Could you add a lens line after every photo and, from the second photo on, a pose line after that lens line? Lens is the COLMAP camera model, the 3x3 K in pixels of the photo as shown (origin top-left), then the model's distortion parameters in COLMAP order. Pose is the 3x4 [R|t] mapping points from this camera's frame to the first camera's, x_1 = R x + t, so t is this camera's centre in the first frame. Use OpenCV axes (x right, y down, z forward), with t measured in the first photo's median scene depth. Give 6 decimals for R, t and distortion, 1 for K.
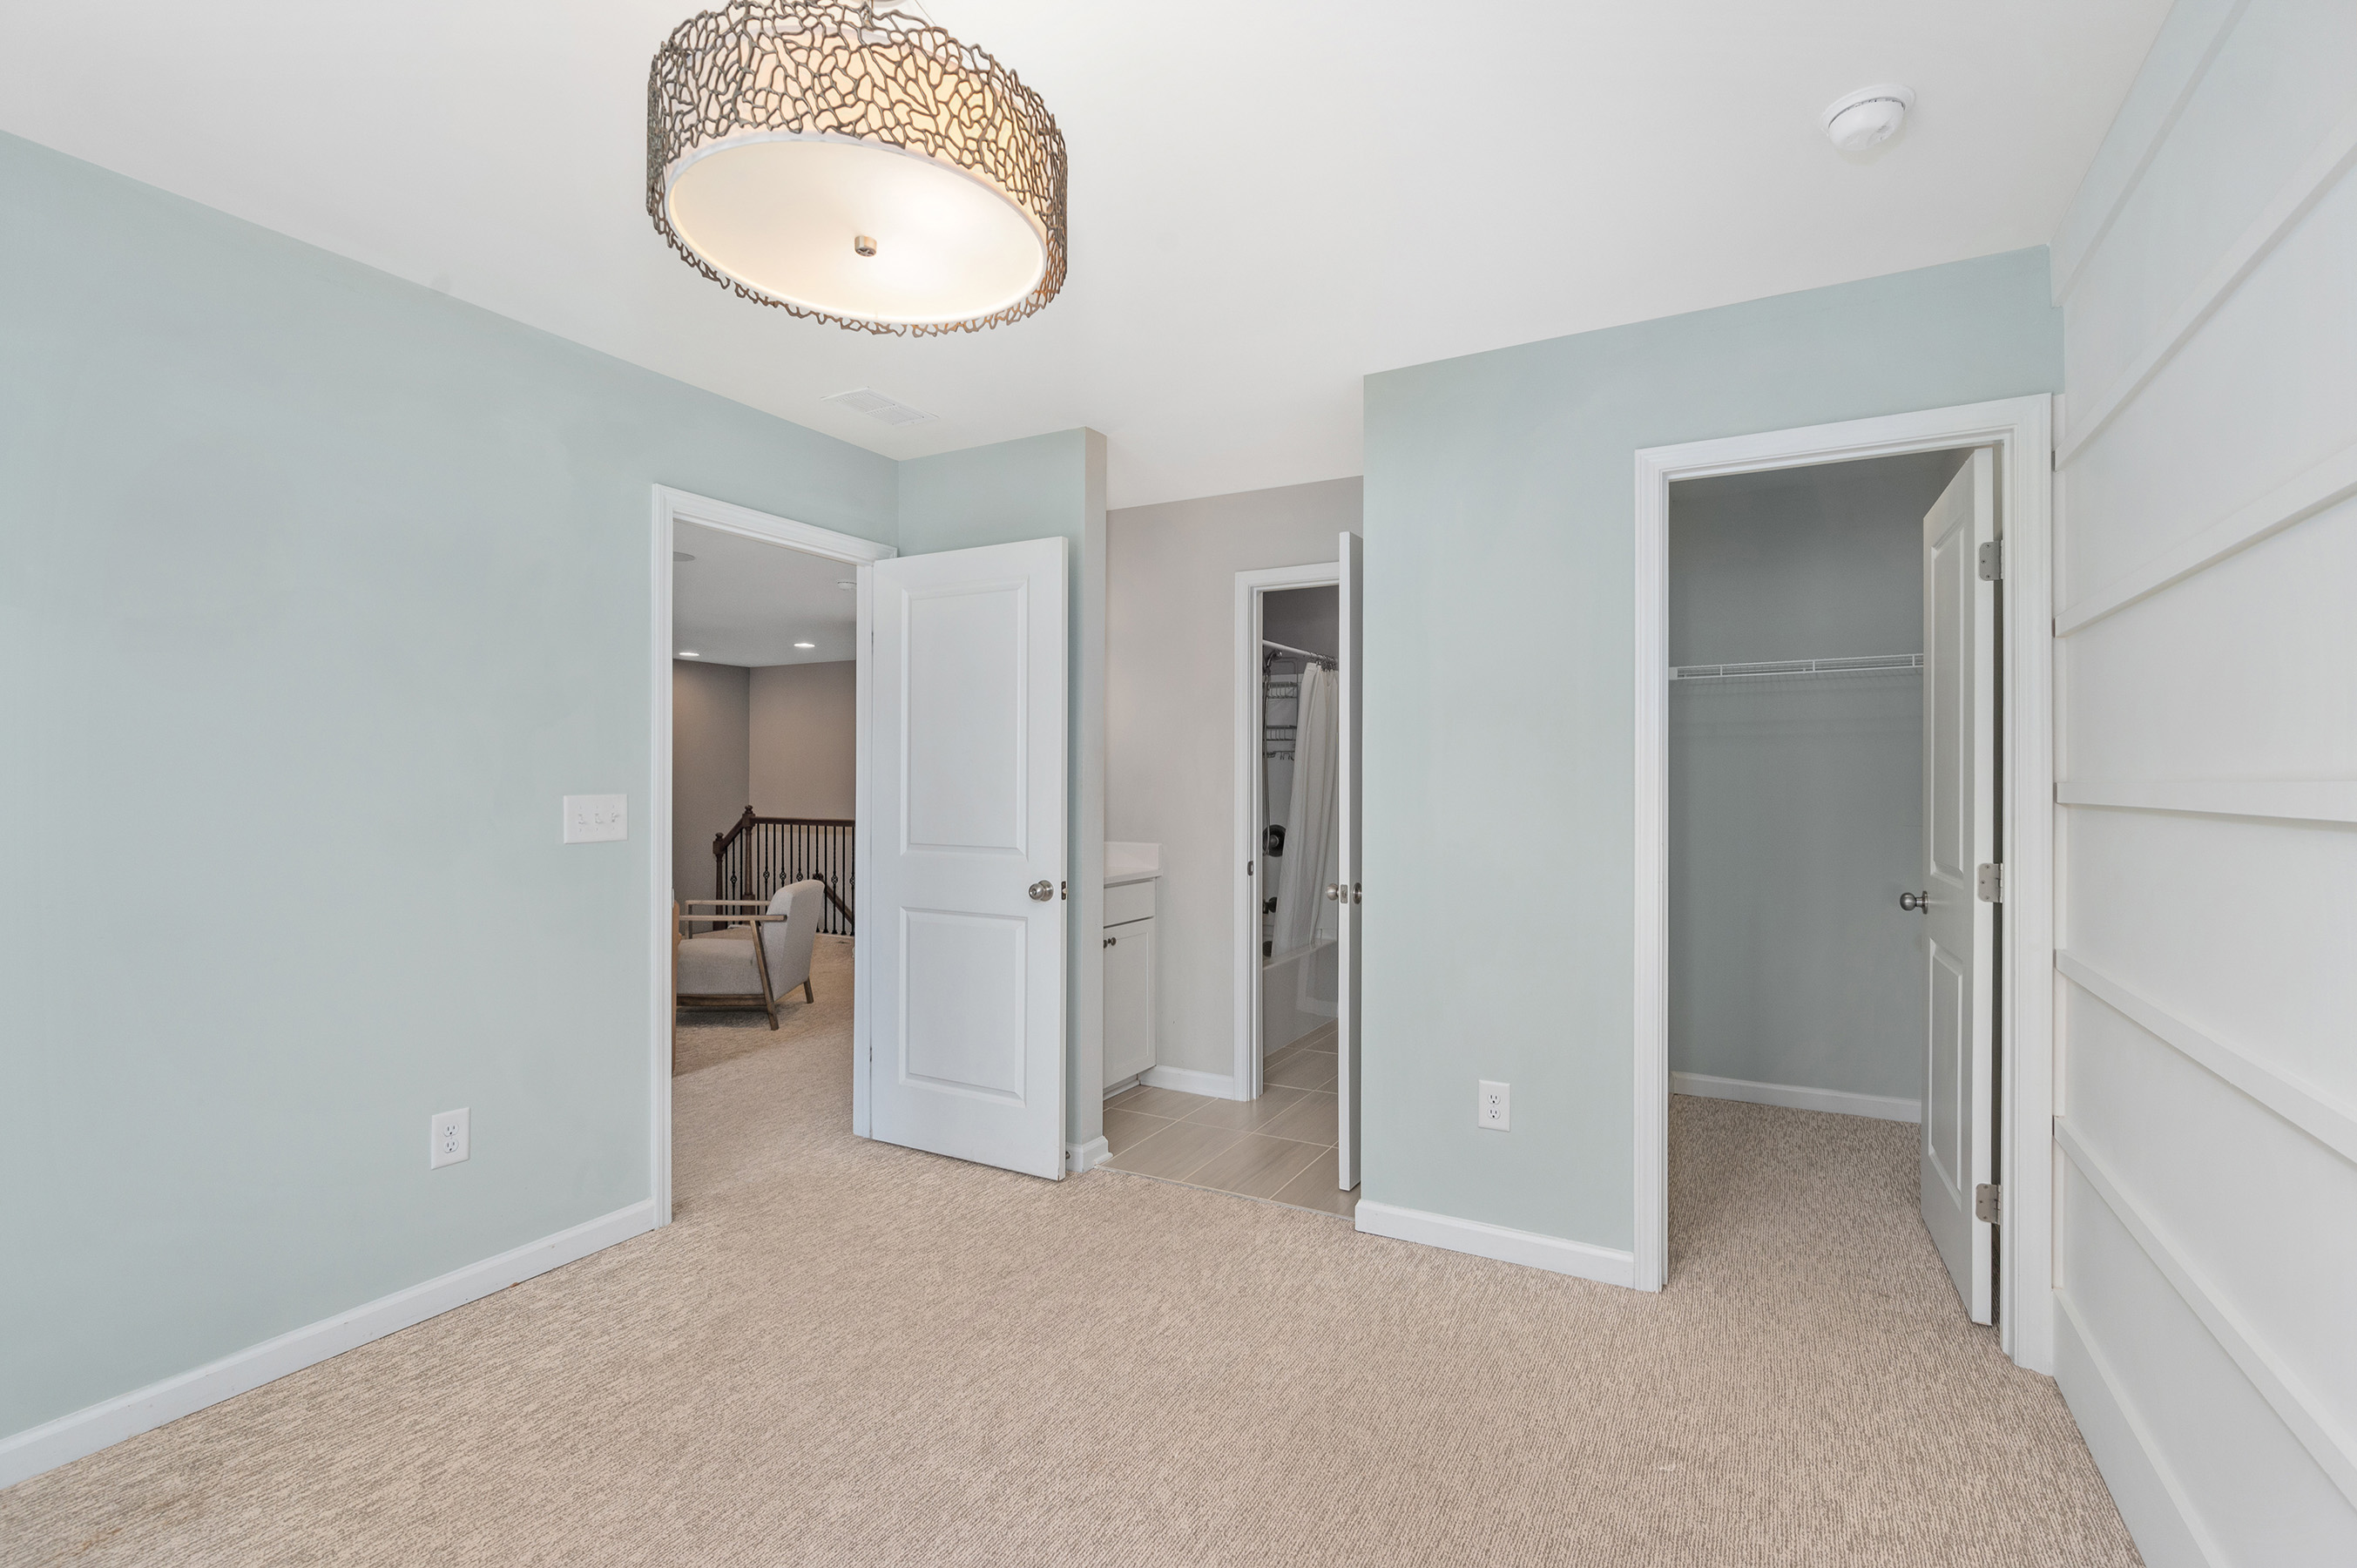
lens RADIAL K [[1079.2, 0, 1171.6], [0, 1079.2, 787.2], [0, 0, 1]] dist [0.000574, -0.000049]
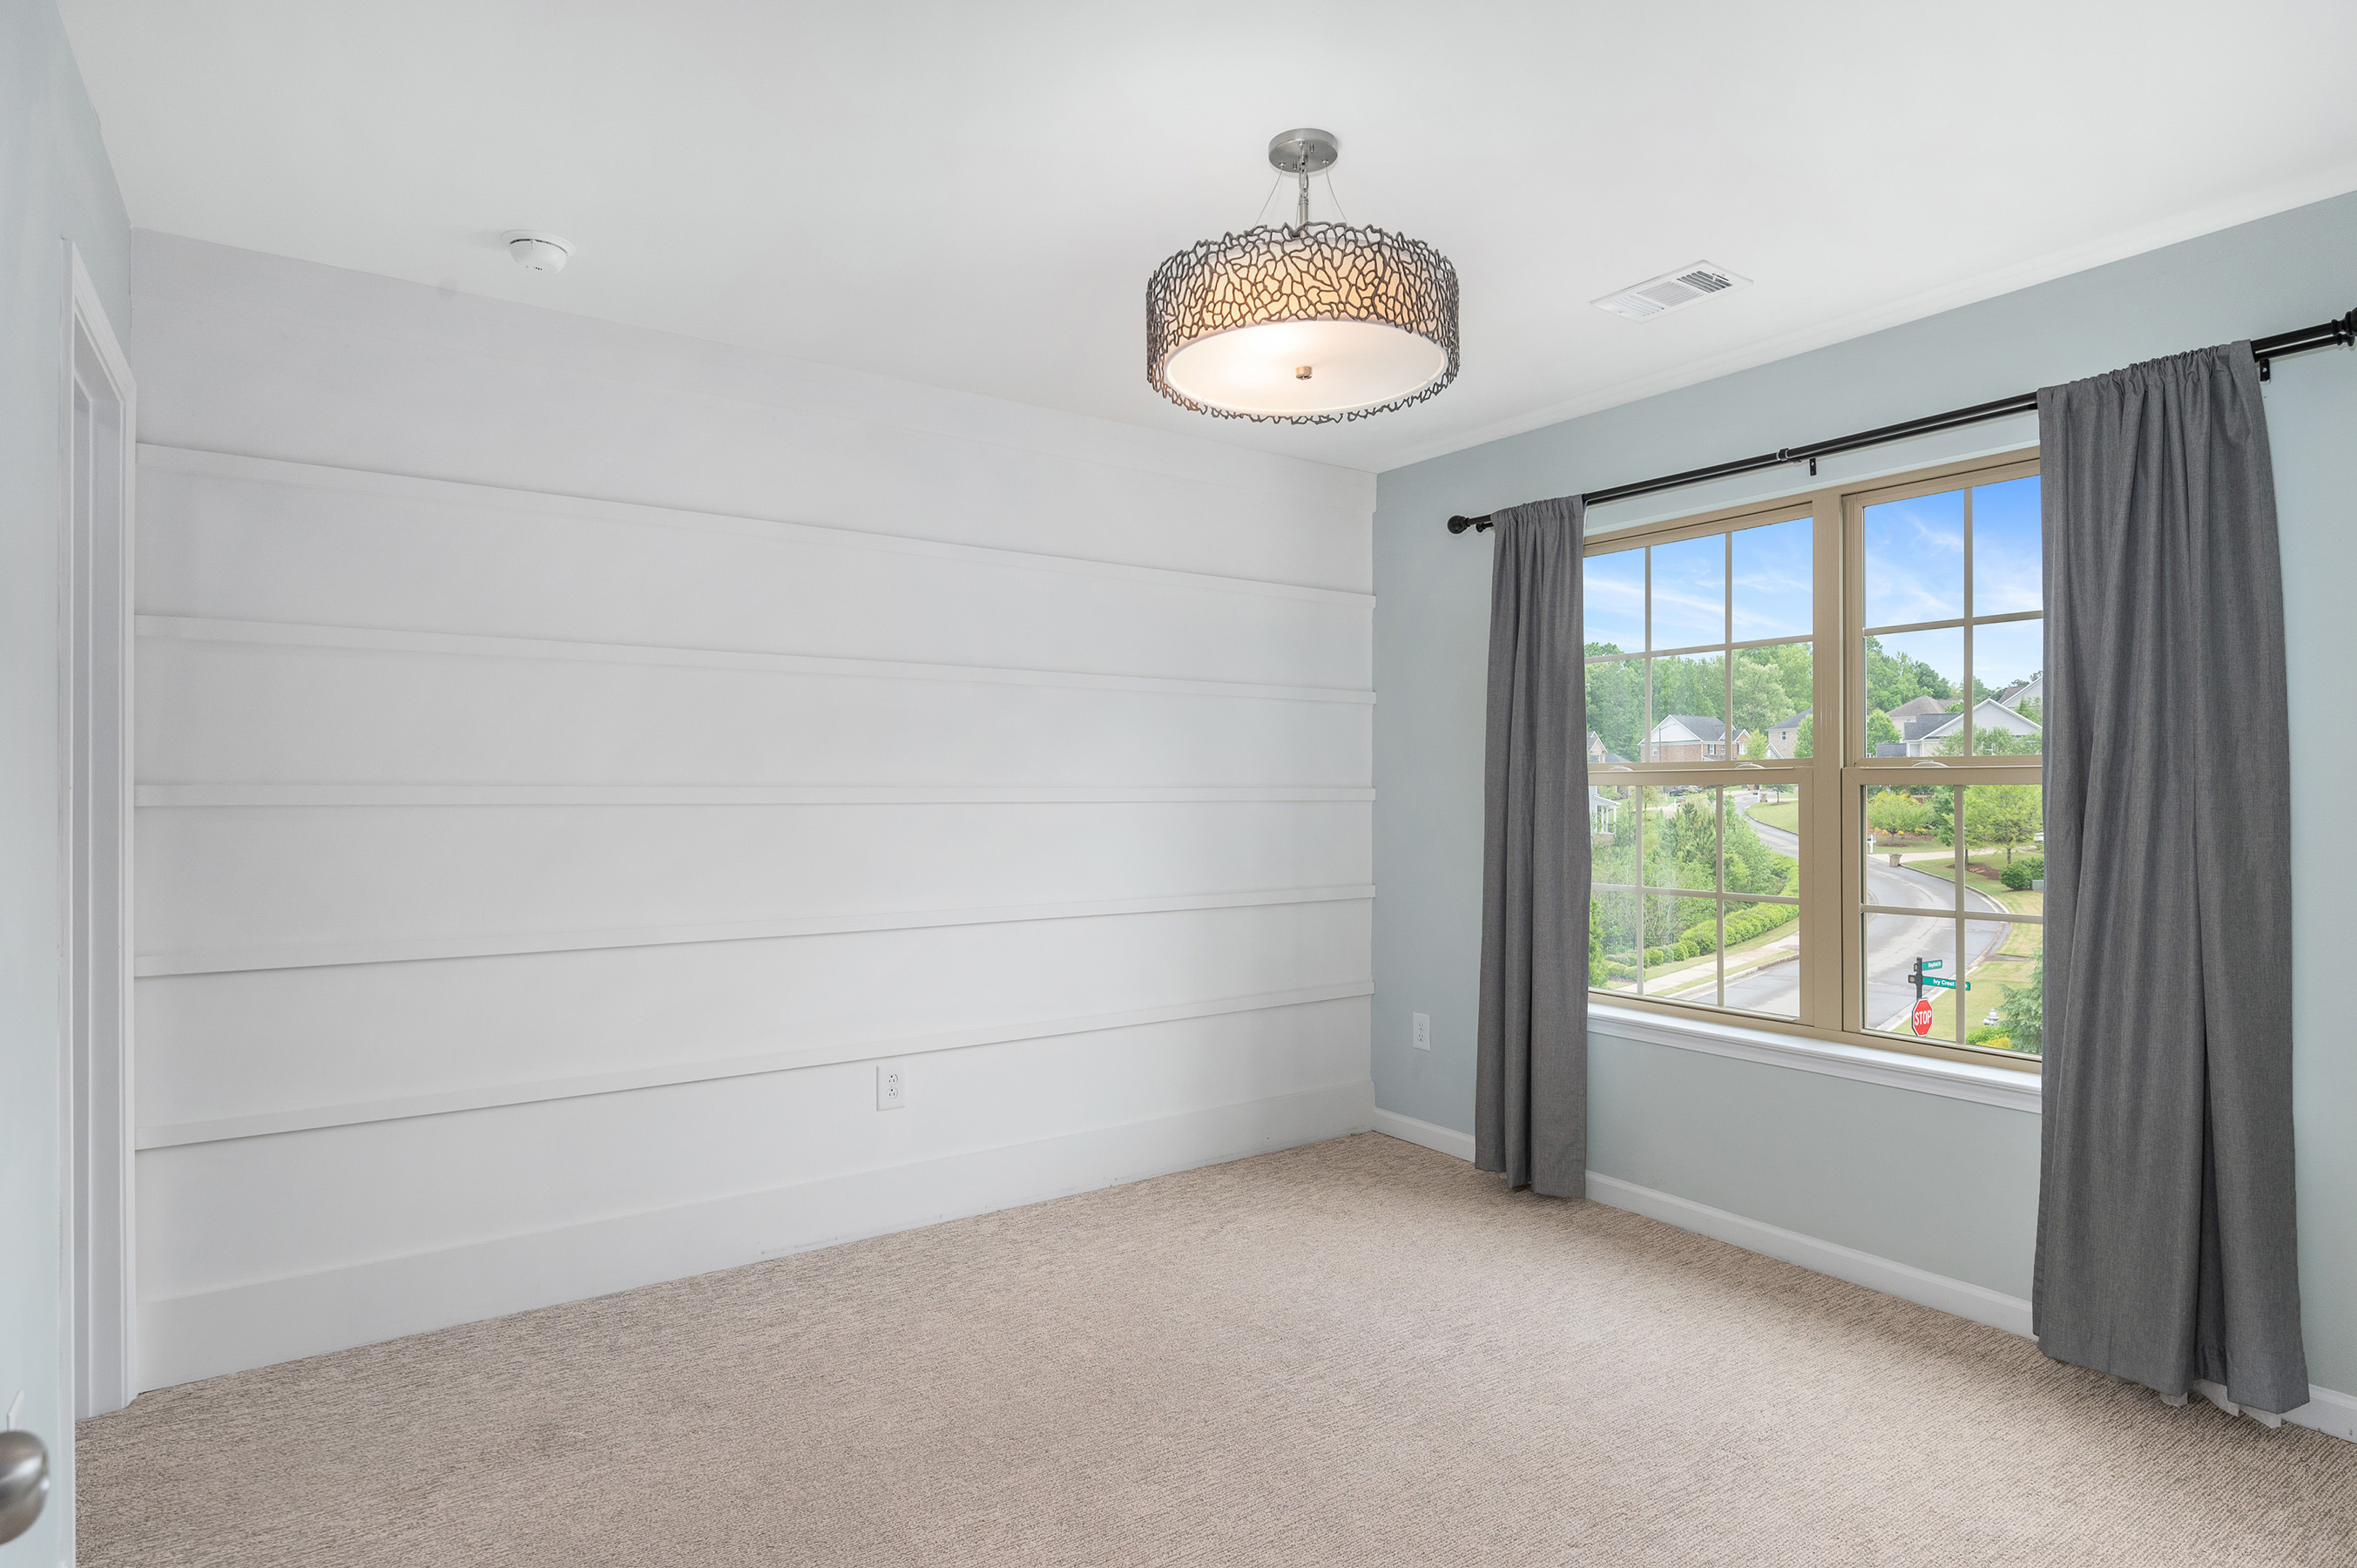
lens RADIAL K [[1214.6, 0, 1176.2], [0, 1214.6, 791.9], [0, 0, 1]] dist [-0.000178, -0.000015]
pose [[0.903307, -0.028895, -0.428021, 0.230187], [0.023519, 0.999564, -0.017843, 0.025409], [0.428350, 0.006051, 0.903593, -0.453107]]
